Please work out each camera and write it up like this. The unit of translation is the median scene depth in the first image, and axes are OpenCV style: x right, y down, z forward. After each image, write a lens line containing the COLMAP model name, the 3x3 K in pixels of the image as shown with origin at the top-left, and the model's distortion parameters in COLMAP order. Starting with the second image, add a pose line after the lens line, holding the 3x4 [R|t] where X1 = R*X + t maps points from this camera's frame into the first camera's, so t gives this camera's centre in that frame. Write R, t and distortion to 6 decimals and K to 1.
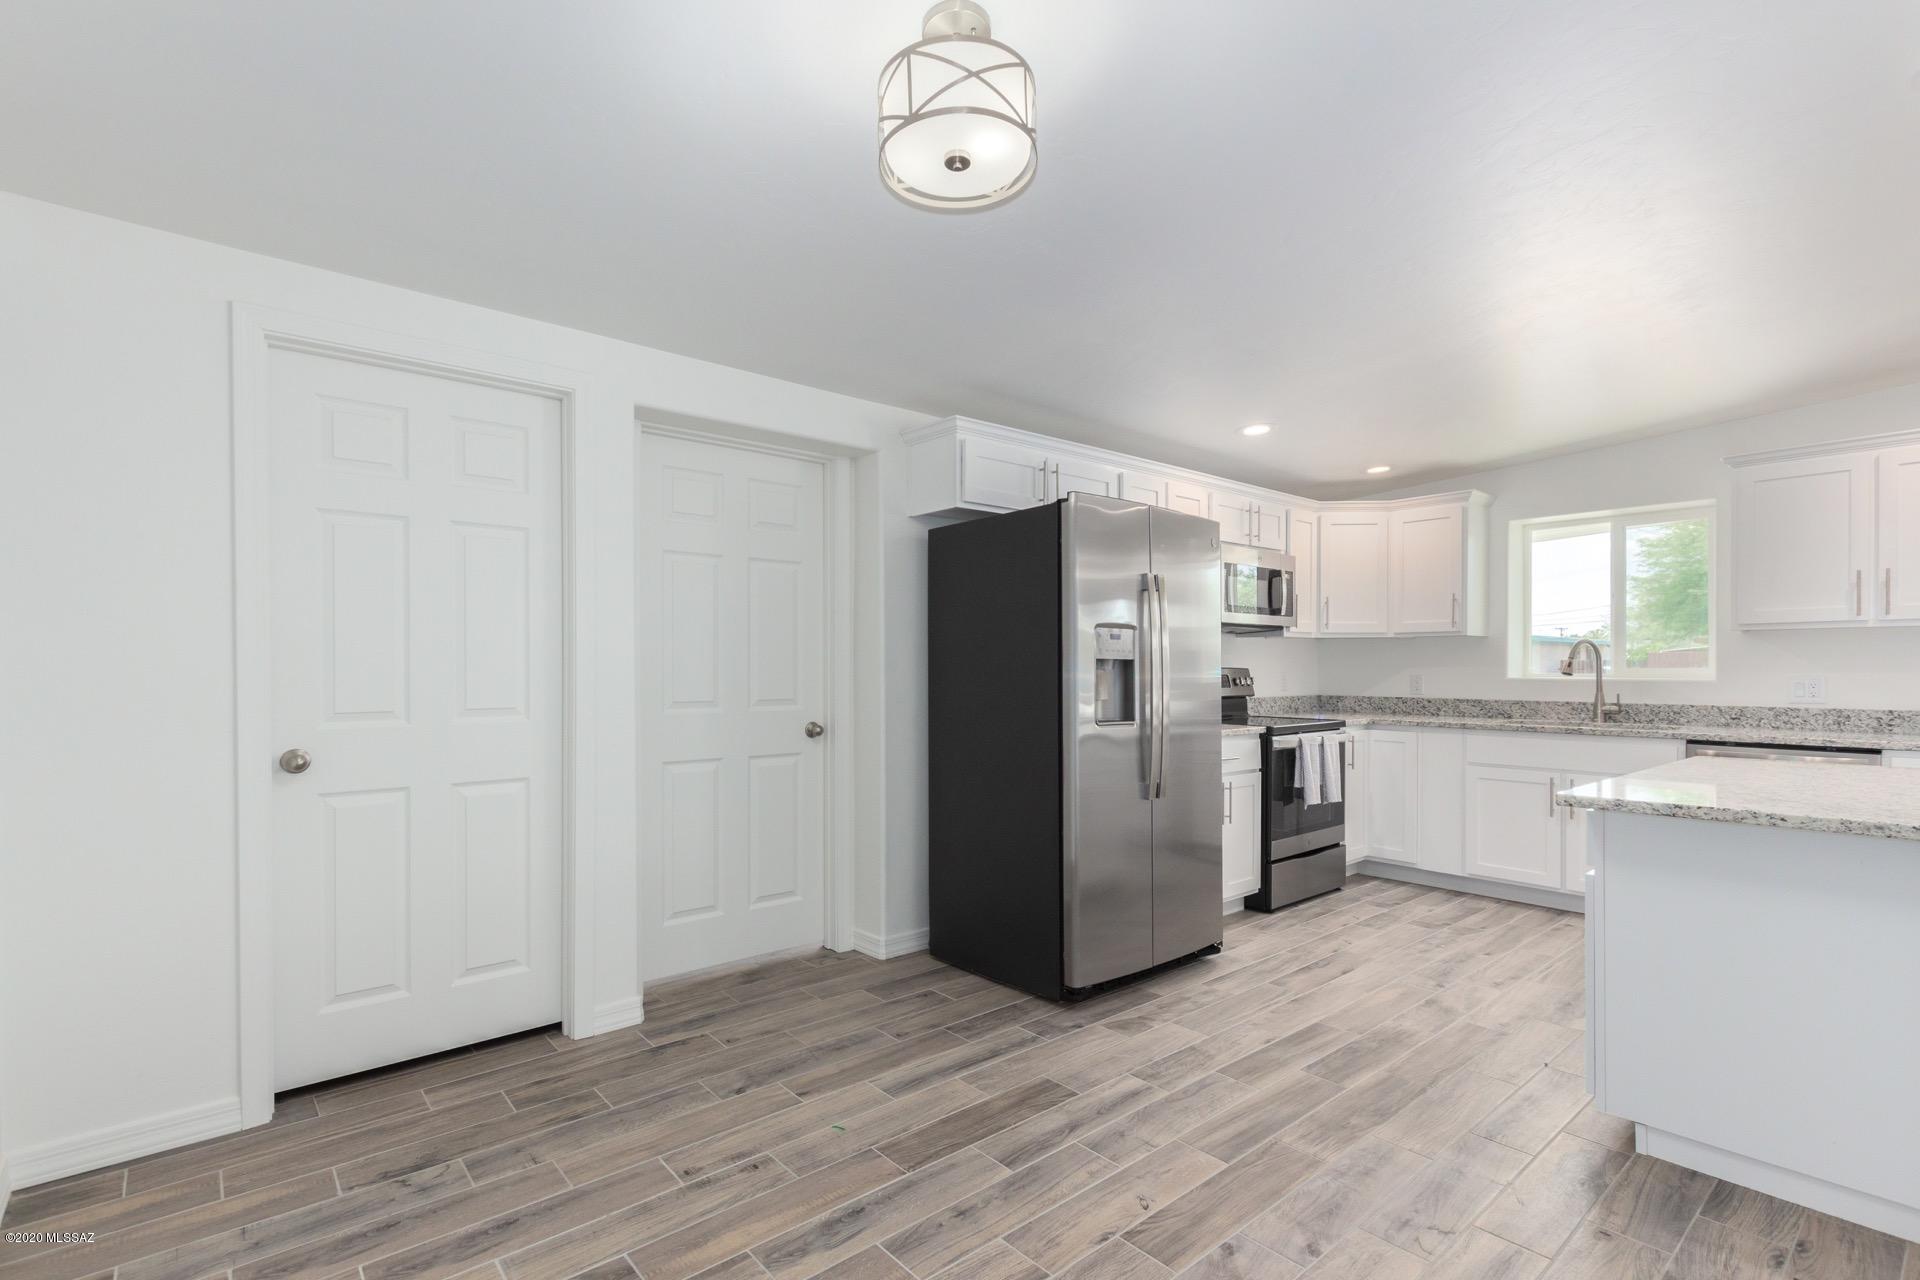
lens RADIAL K [[885.4, 0, 957.2], [0, 885.4, 669.2], [0, 0, 1]] dist [0.011026, -0.007362]
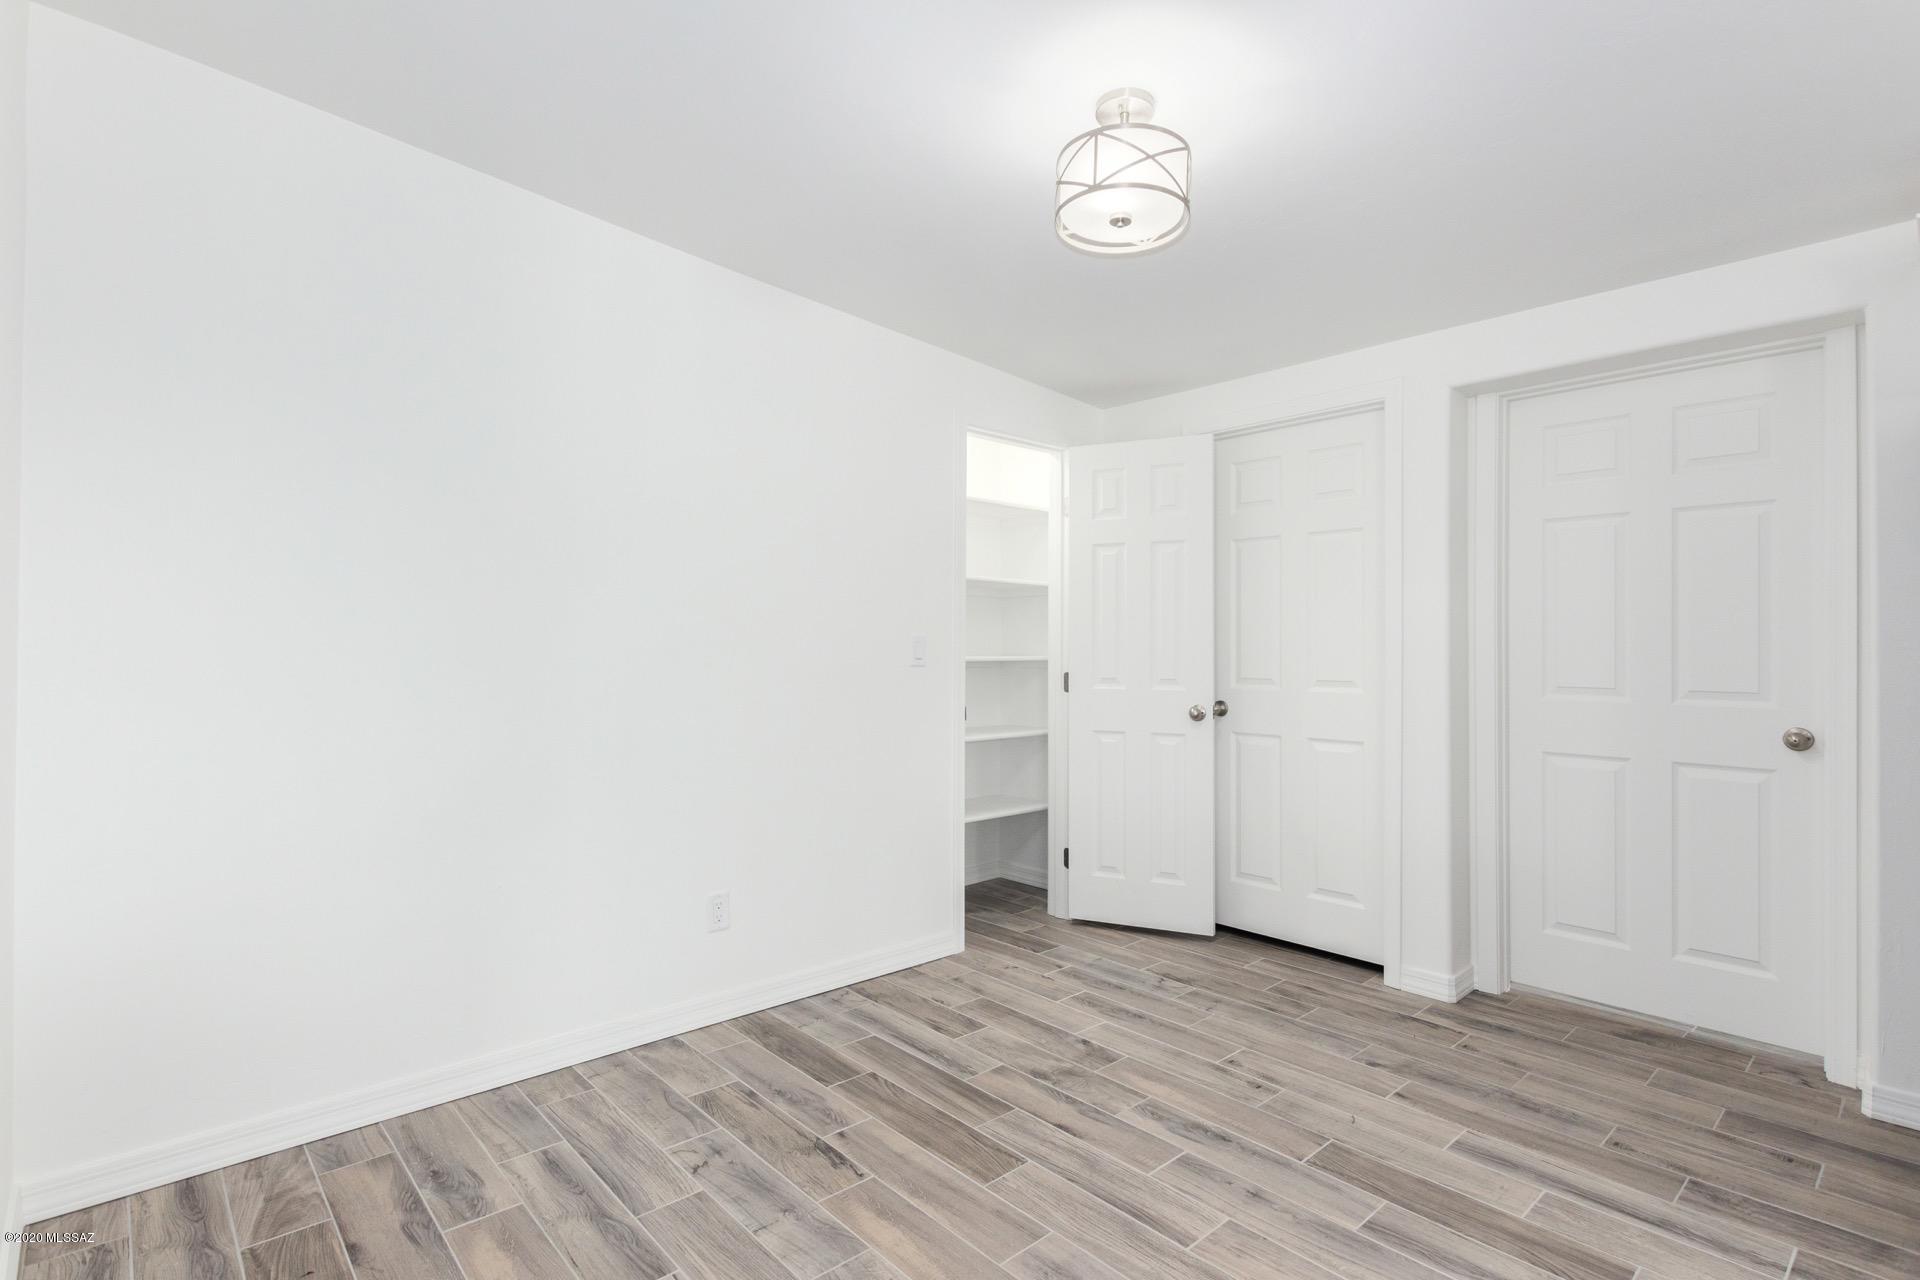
lens RADIAL K [[918.0, 0, 957.8], [0, 918.0, 658.9], [0, 0, 1]] dist [0.015844, -0.007992]
pose [[0.032748, 0.010703, -0.999406, 0.706559], [-0.007783, 0.999915, 0.010454, 0.005329], [0.999433, 0.007436, 0.032829, 0.439367]]
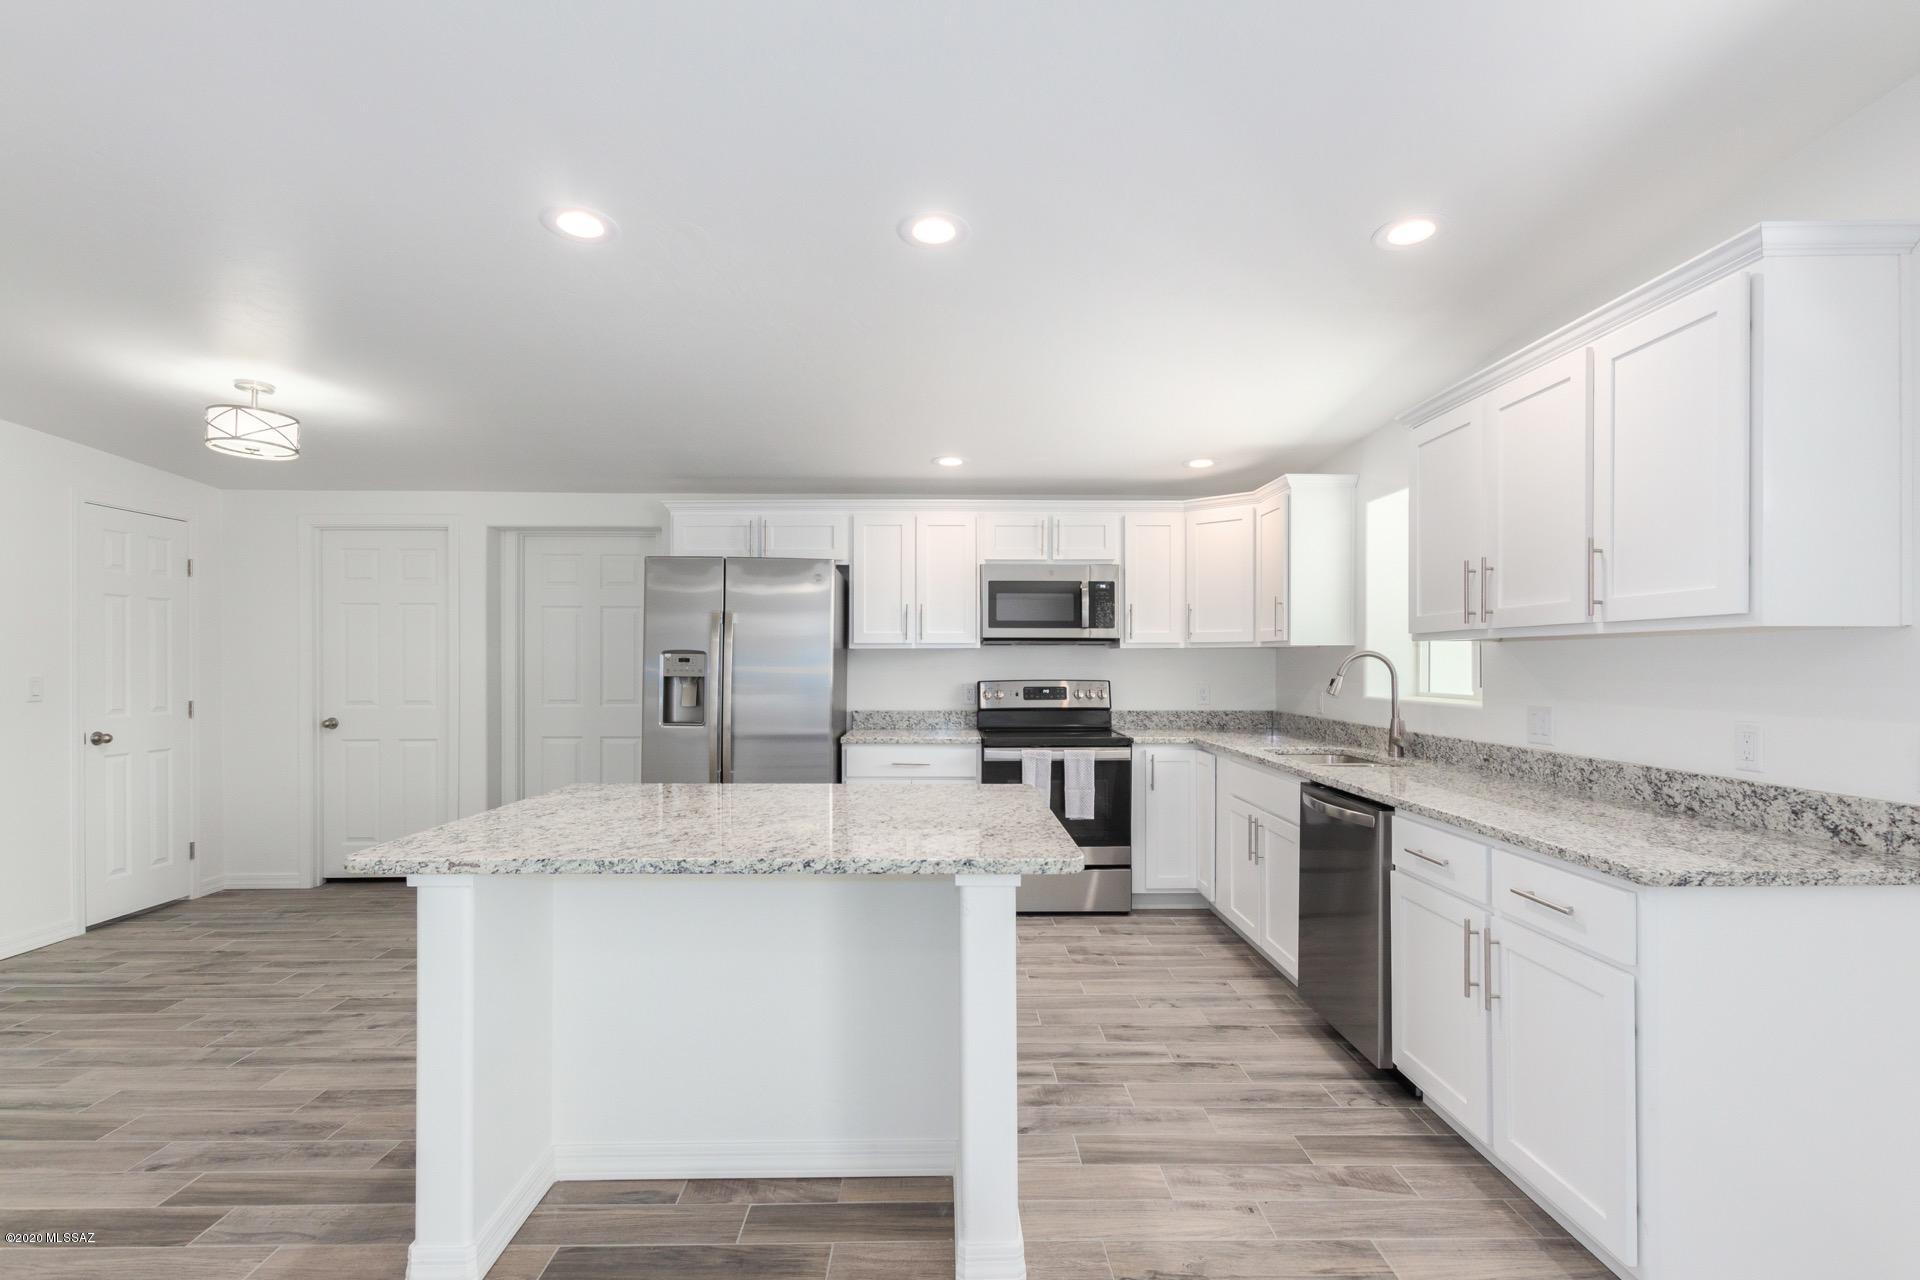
lens RADIAL K [[918.0, 0, 957.8], [0, 918.0, 658.9], [0, 0, 1]] dist [0.015844, -0.007992]
pose [[0.775156, -0.001920, -0.631767, 1.575507], [-0.002038, 0.999983, -0.005540, -0.035112], [0.631766, 0.005581, 0.775139, 0.208853]]
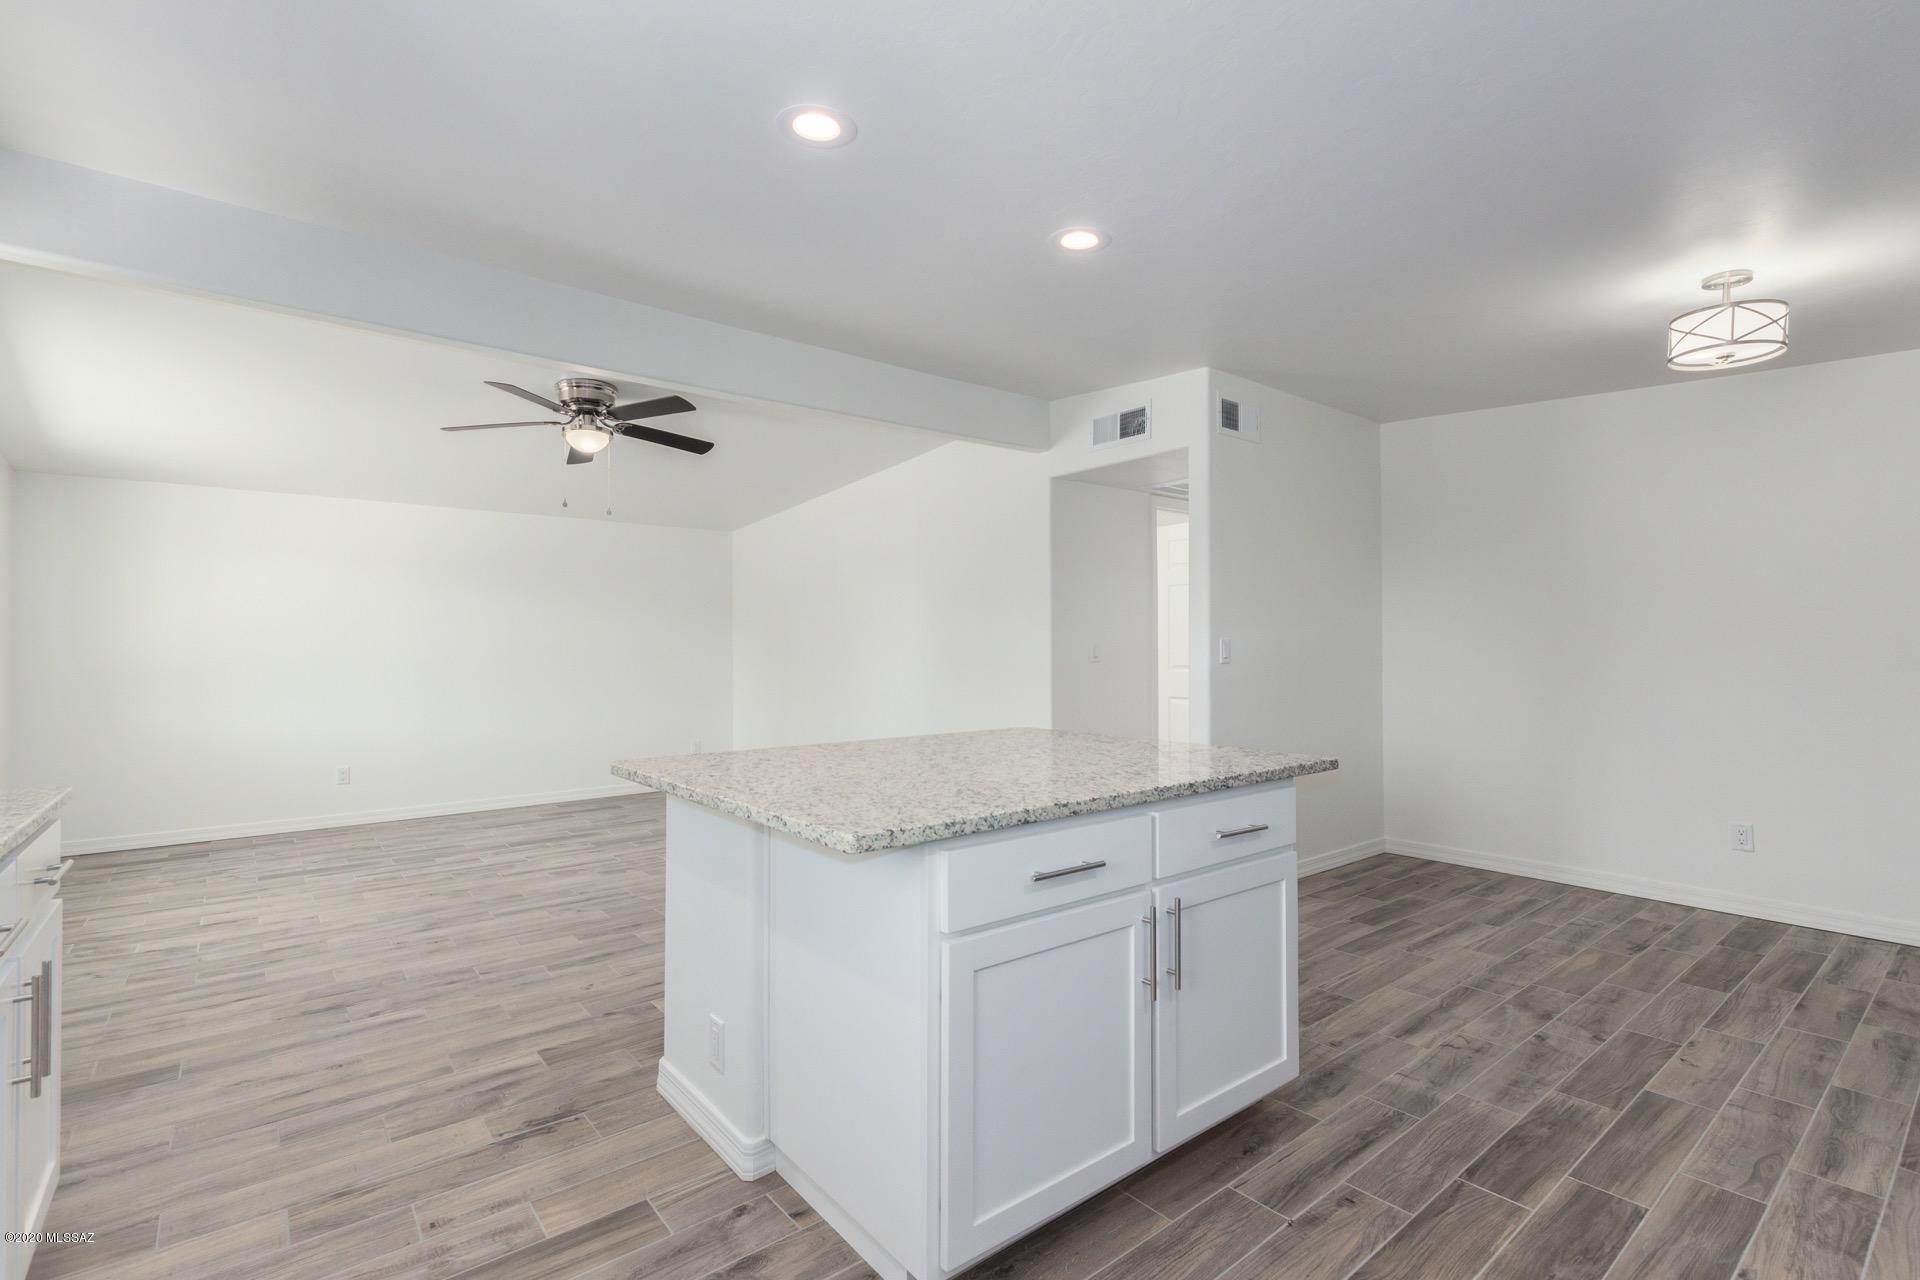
lens RADIAL K [[882.6, 0, 952.7], [0, 882.6, 644.8], [0, 0, 1]] dist [0.010063, -0.005917]
pose [[-0.999672, 0.004850, 0.025151, 0.868837], [0.004659, 0.999960, -0.007632, 0.006225], [-0.025187, -0.007512, -0.999655, 1.627747]]
